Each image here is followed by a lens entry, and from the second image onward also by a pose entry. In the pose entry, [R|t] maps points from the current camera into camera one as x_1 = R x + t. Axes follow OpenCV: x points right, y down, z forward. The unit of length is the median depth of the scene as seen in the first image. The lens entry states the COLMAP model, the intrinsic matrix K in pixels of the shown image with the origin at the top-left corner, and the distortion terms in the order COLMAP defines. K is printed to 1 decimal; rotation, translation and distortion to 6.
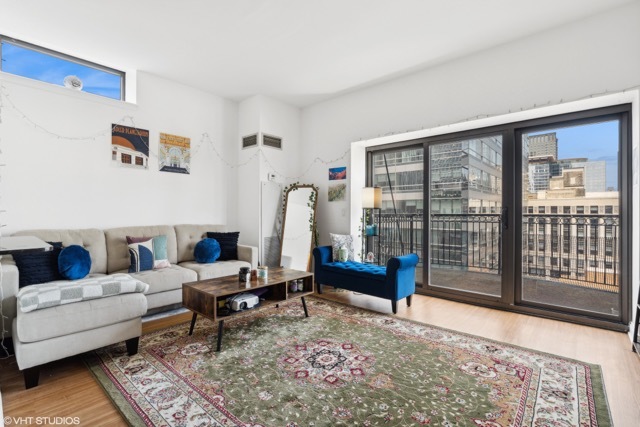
lens RADIAL K [[296.8, 0, 314.9], [0, 296.8, 215.3], [0, 0, 1]] dist [-0.004371, 0.001220]
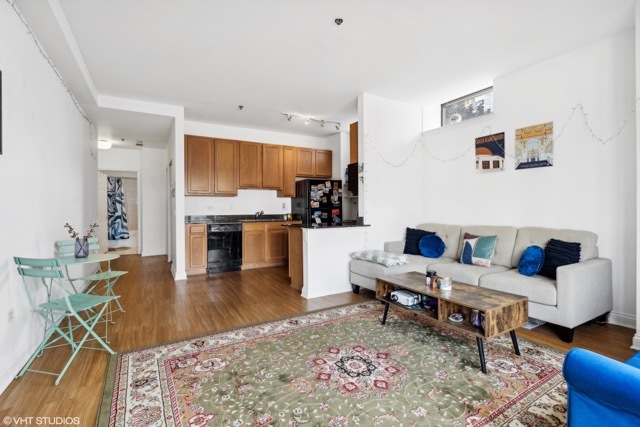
lens RADIAL K [[296.8, 0, 318.0], [0, 296.8, 210.1], [0, 0, 1]] dist [-0.004371, 0.001220]
pose [[-0.308602, 0.001135, -0.951191, 0.642513], [-0.004549, 0.999986, 0.002669, -0.019897], [0.951180, 0.005150, -0.308592, 0.753273]]
